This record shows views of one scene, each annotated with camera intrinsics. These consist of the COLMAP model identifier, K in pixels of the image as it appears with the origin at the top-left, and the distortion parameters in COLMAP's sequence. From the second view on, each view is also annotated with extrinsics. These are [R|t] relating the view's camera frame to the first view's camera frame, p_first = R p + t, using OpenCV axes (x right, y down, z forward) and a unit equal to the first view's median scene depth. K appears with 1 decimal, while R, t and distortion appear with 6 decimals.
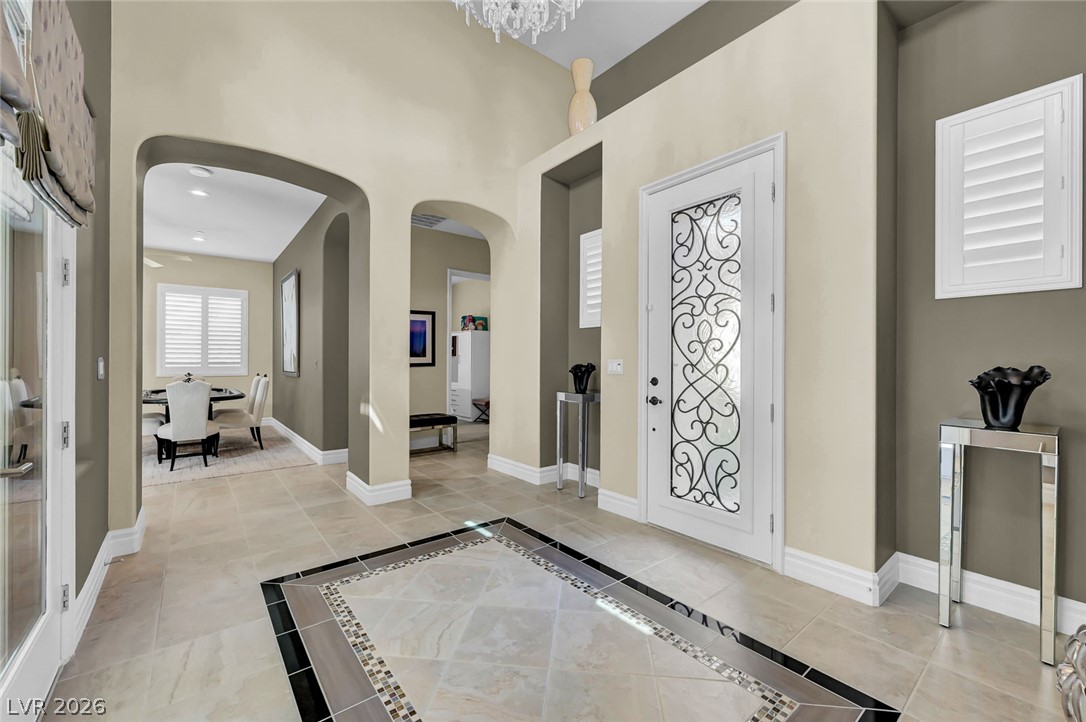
lens RADIAL K [[436.5, 0, 551.3], [0, 436.5, 358.7], [0, 0, 1]] dist [-0.000410, 0.000002]
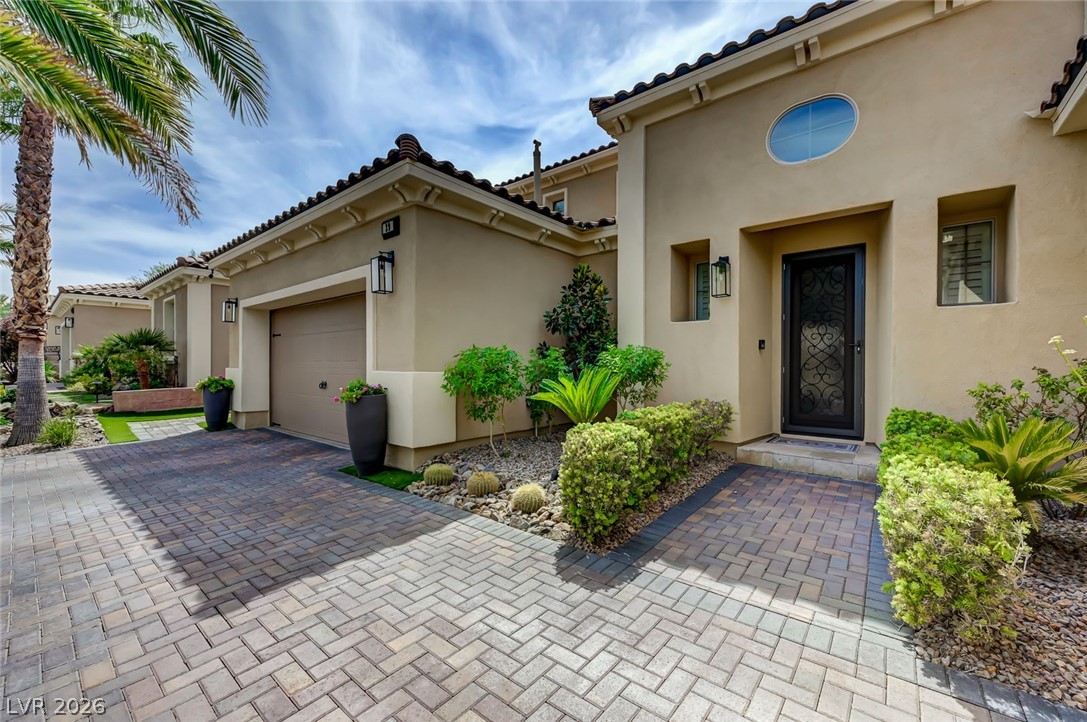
lens RADIAL K [[436.9, 0, 549.3], [0, 436.9, 366.5], [0, 0, 1]] dist [-0.000410, 0.000002]
pose [[0.979979, -0.004201, 0.199059, -1.300906], [0.000460, 0.999822, 0.018836, 0.071716], [-0.199103, -0.018368, 0.979807, -0.743170]]
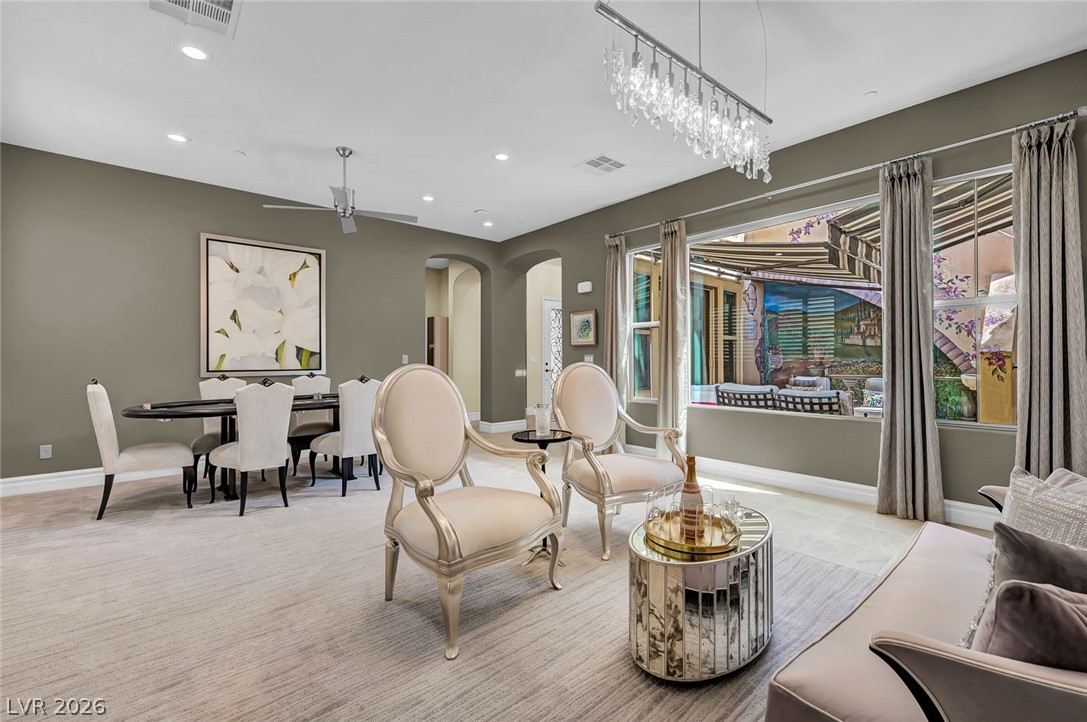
lens RADIAL K [[461.6, 0, 543.9], [0, 461.6, 350.7], [0, 0, 1]] dist [0.001312, -0.000002]
pose [[-0.035022, 0.013327, 0.999298, -3.153389], [-0.003630, 0.999903, -0.013462, 0.006003], [-0.999380, -0.004099, -0.034971, 1.243331]]
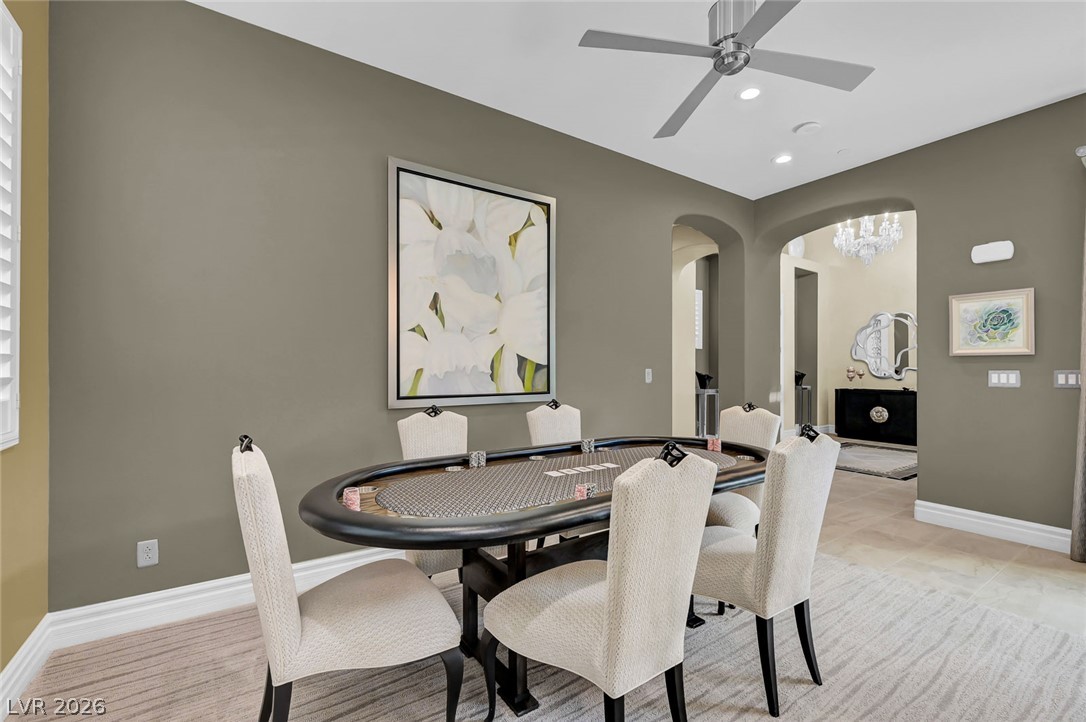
lens RADIAL K [[461.2, 0, 549.5], [0, 461.2, 363.9], [0, 0, 1]] dist [0.001312, -0.000002]
pose [[0.089573, 0.003781, 0.995973, -2.386372], [-0.008983, 0.999955, -0.002988, -0.008460], [-0.995940, -0.008679, 0.089603, 1.987099]]
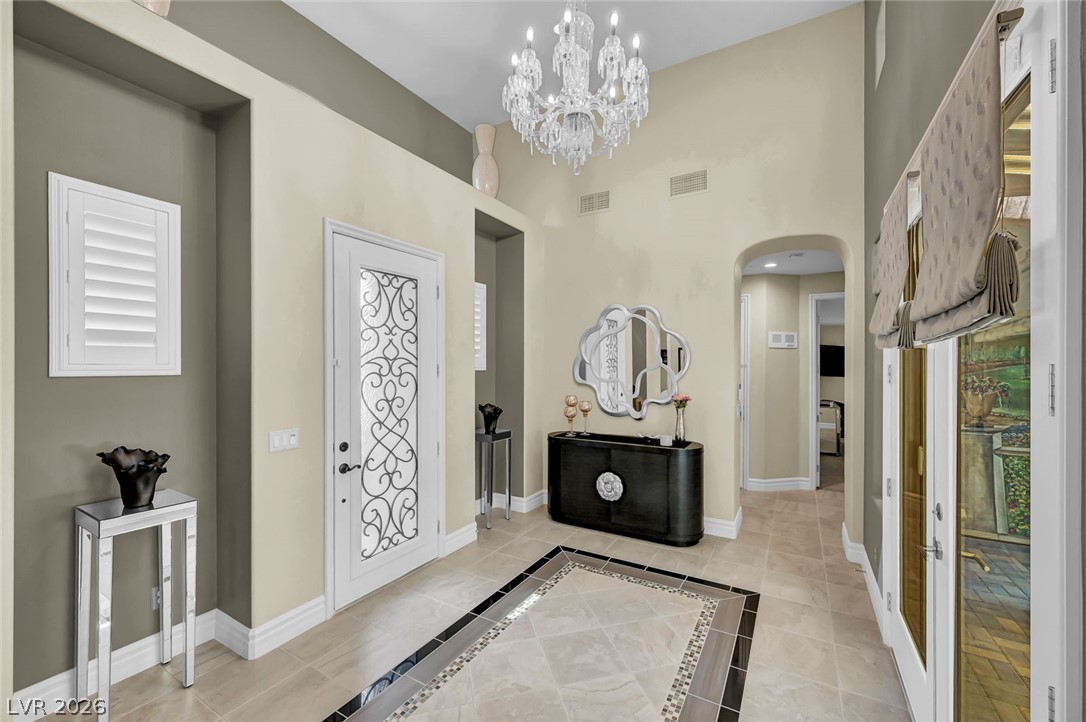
lens RADIAL K [[436.5, 0, 540.6], [0, 436.5, 362.7], [0, 0, 1]] dist [-0.000410, 0.000002]
pose [[-0.338218, -0.000576, 0.941068, -0.817544], [-0.009200, 0.999954, -0.002695, -0.134226], [-0.941023, -0.009569, -0.338207, 1.021276]]
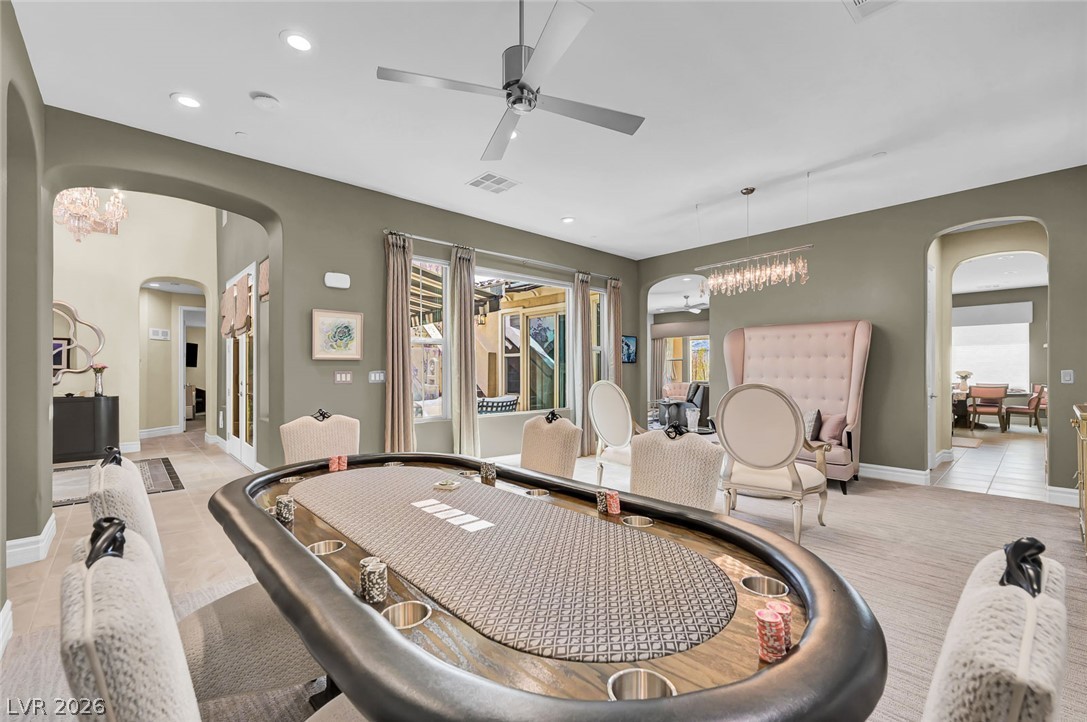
lens RADIAL K [[461.6, 0, 543.2], [0, 461.6, 368.1], [0, 0, 1]] dist [0.001312, -0.000002]
pose [[-0.998973, -0.003310, -0.045184, -1.742861], [-0.002850, 0.999943, -0.010244, -0.002997], [0.045215, -0.010104, -0.998926, 2.513530]]
